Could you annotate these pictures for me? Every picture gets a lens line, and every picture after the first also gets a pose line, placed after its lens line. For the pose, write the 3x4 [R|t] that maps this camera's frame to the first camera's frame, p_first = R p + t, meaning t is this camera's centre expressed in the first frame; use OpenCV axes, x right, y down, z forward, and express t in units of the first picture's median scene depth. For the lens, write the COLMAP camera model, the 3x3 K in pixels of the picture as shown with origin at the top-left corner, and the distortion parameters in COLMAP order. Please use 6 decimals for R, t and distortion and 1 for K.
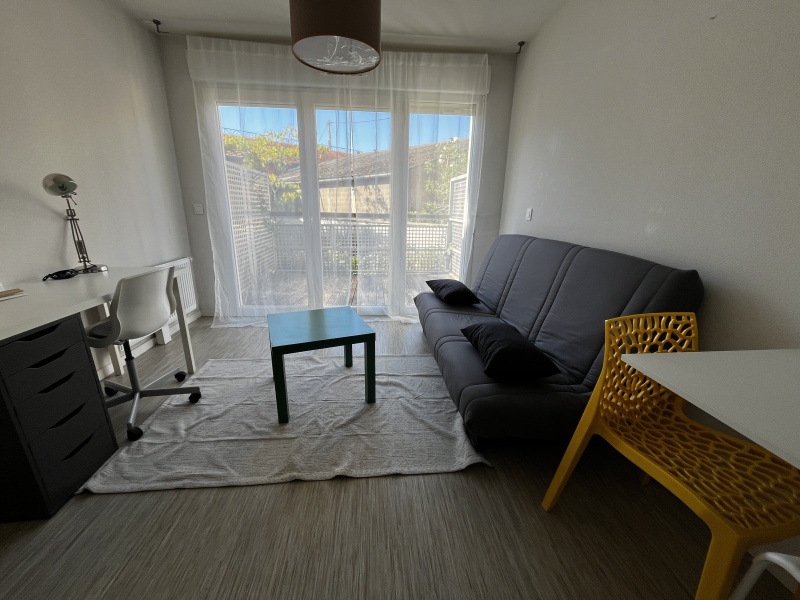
lens RADIAL K [[324.2, 0, 398.8], [0, 324.2, 300.4], [0, 0, 1]] dist [0.000005, -0.000898]
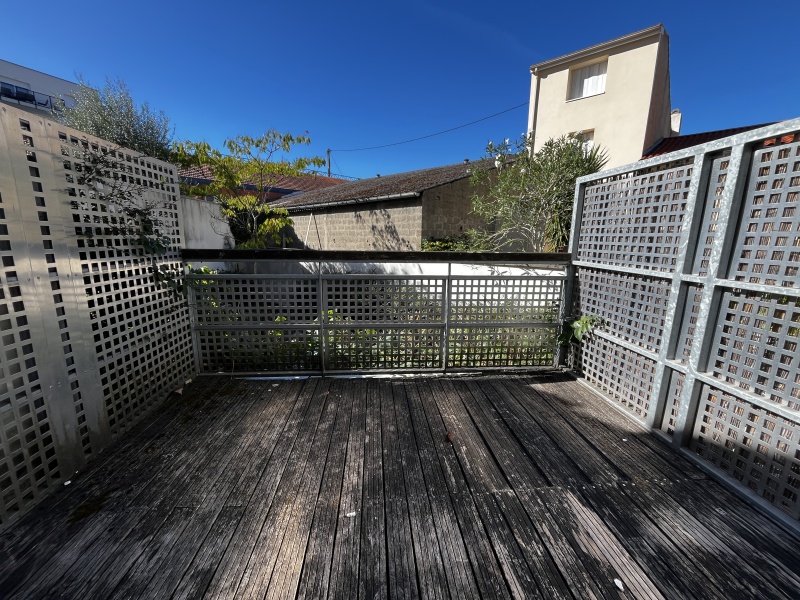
lens RADIAL K [[324.2, 0, 399.8], [0, 324.2, 300.5], [0, 0, 1]] dist [0.000005, -0.000898]
pose [[0.999932, -0.005270, 0.010366, -0.295220], [0.006133, 0.996356, -0.085074, -0.468557], [-0.009879, 0.085132, 0.996321, 1.606207]]
